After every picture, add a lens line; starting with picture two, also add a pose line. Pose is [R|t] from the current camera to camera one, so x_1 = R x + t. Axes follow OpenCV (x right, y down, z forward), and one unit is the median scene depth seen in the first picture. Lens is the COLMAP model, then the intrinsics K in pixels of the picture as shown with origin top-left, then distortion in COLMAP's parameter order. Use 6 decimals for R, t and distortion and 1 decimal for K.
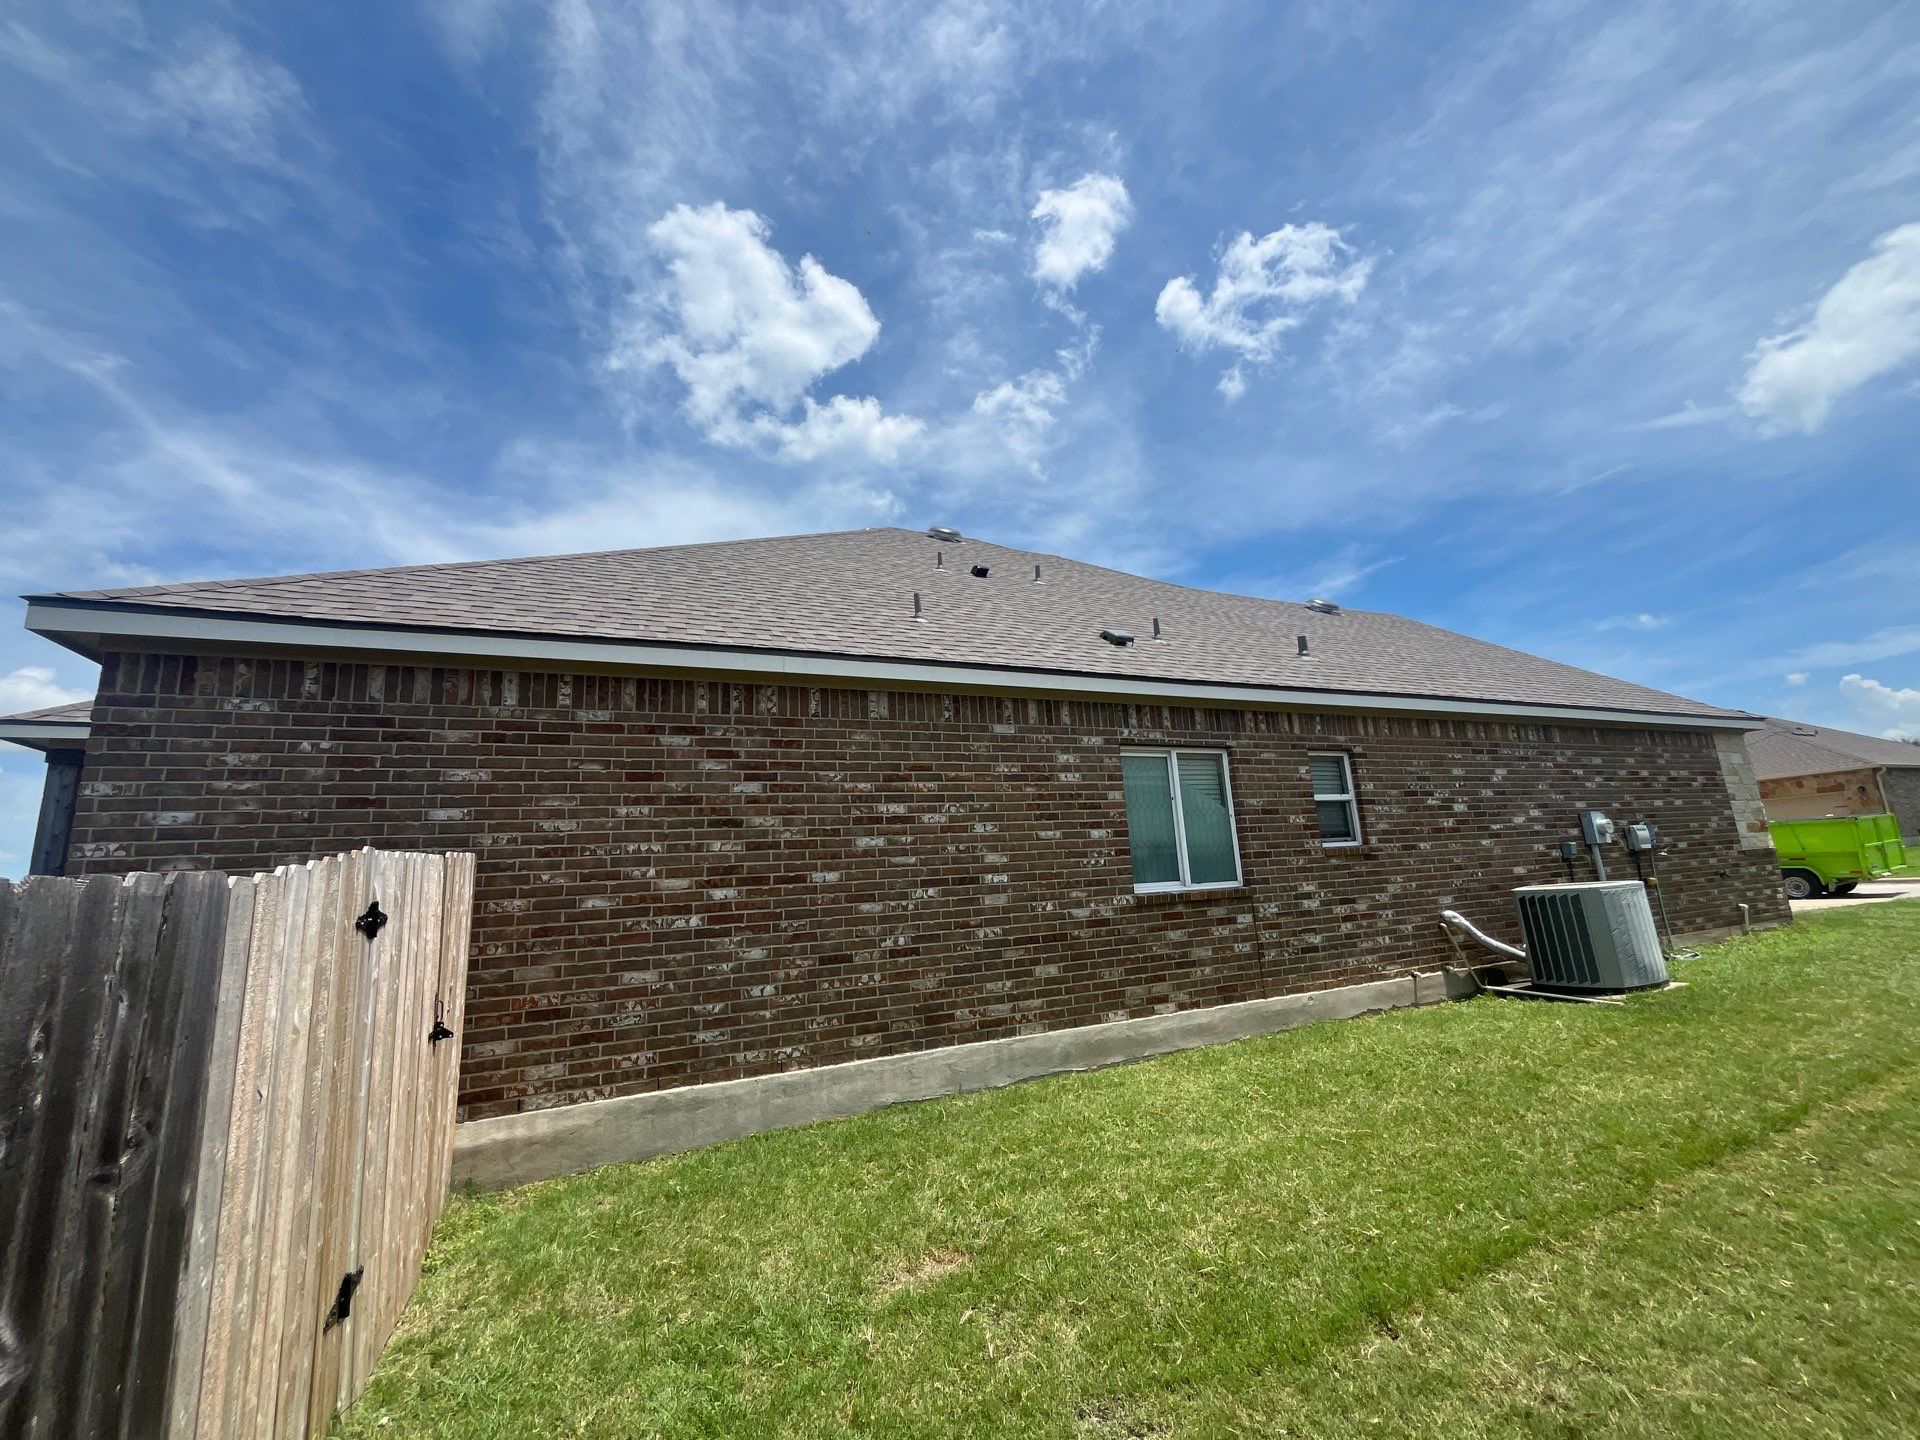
lens RADIAL K [[782.0, 0, 960.8], [0, 782.0, 712.6], [0, 0, 1]] dist [-0.002794, 0.000537]
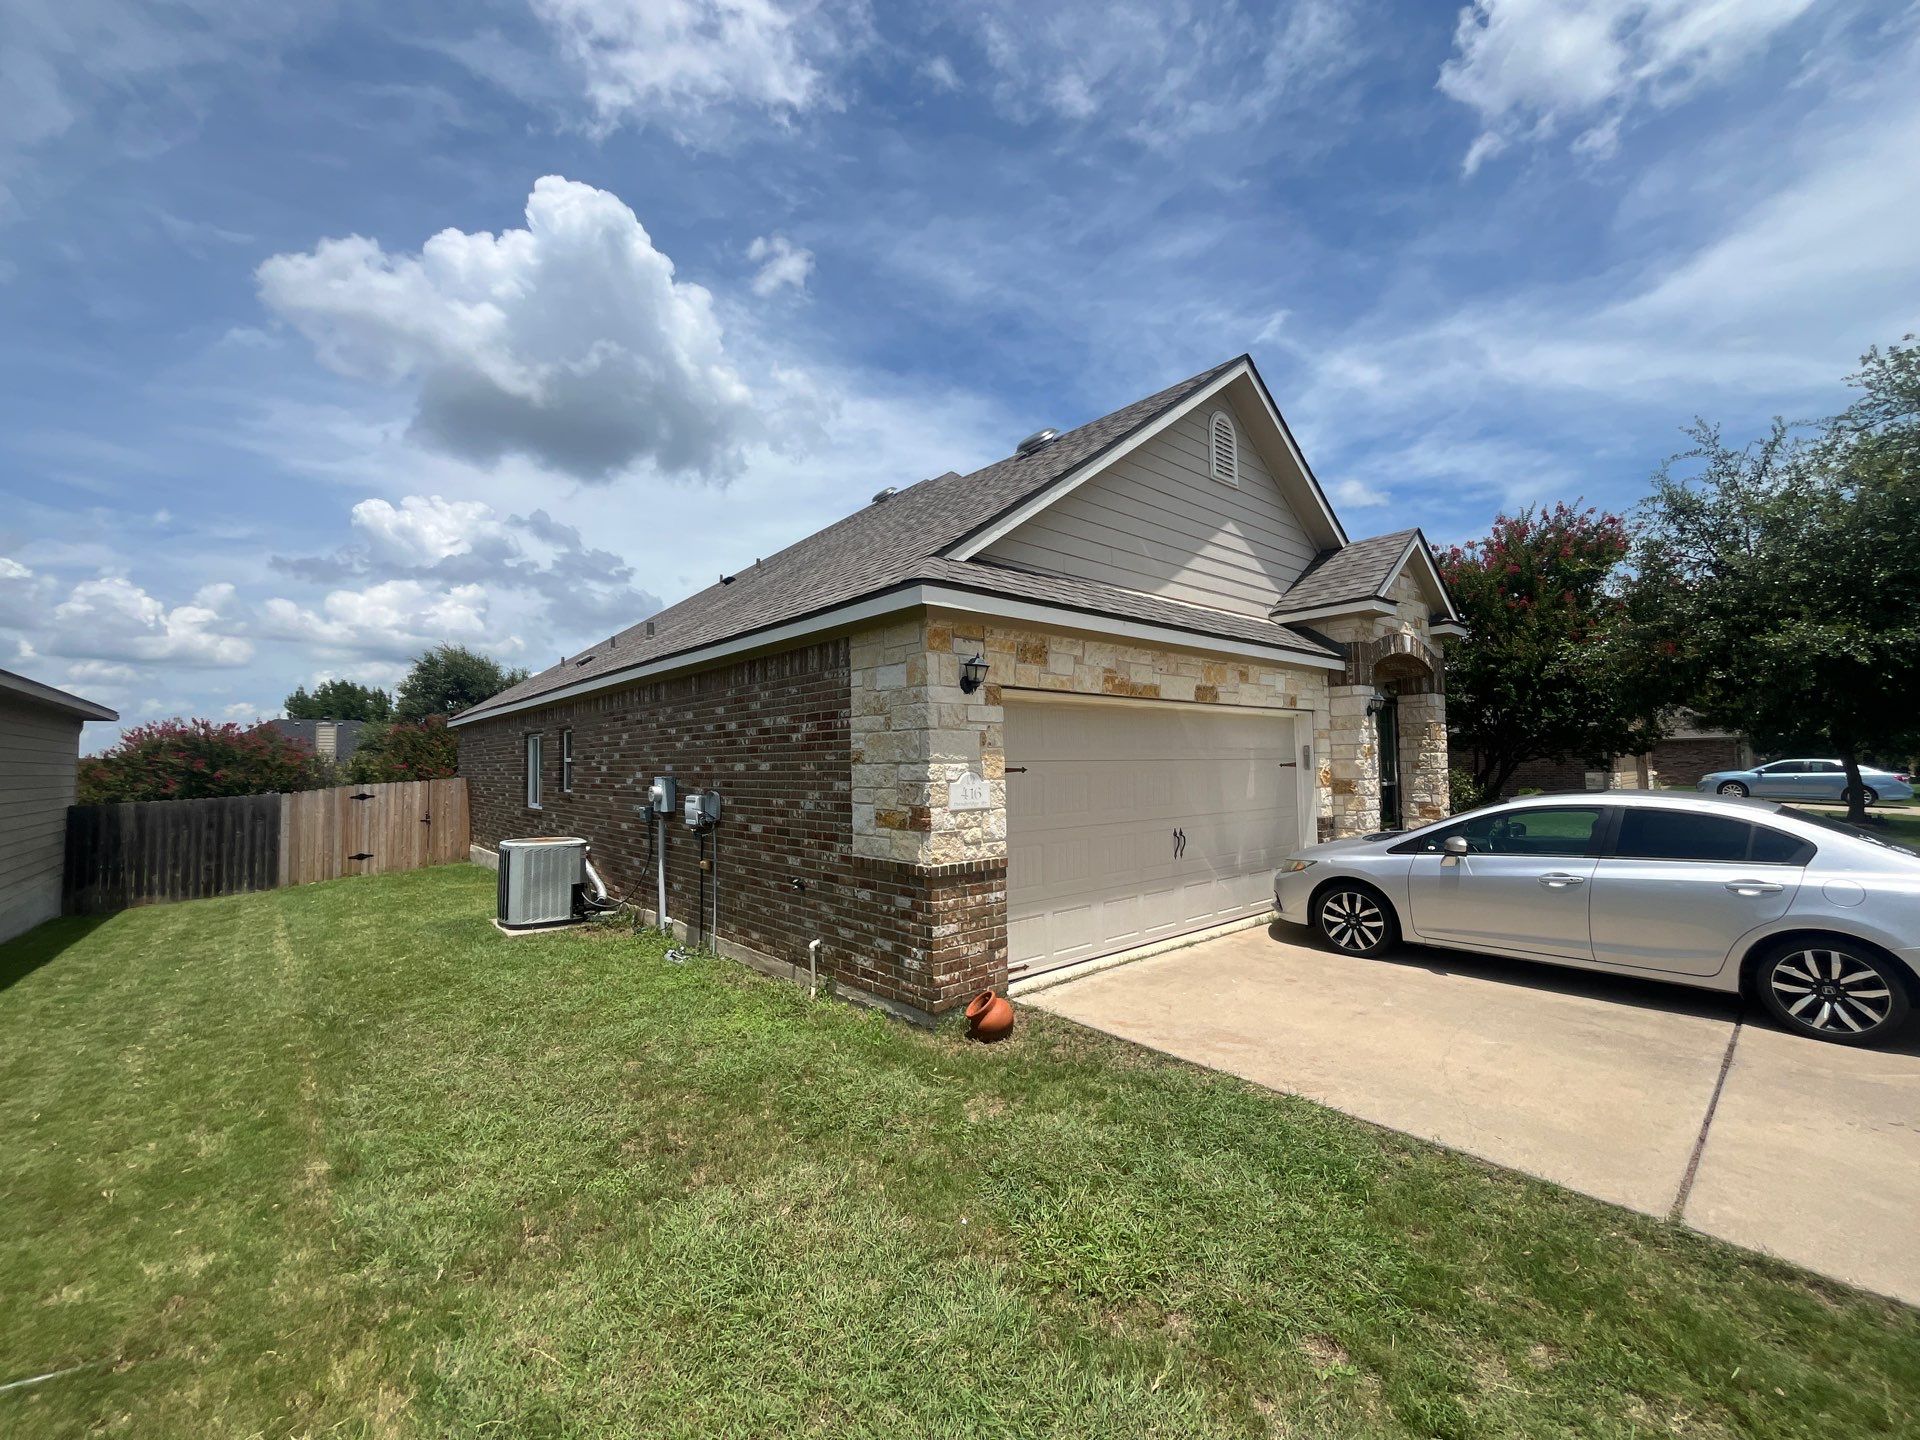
lens RADIAL K [[782.0, 0, 960.8], [0, 782.0, 712.6], [0, 0, 1]] dist [-0.002794, 0.000537]
pose [[0.289214, -0.004633, -0.957253, 0.238324], [0.205751, 0.976917, 0.057435, 0.009830], [0.934891, -0.213567, 0.283491, 0.144952]]
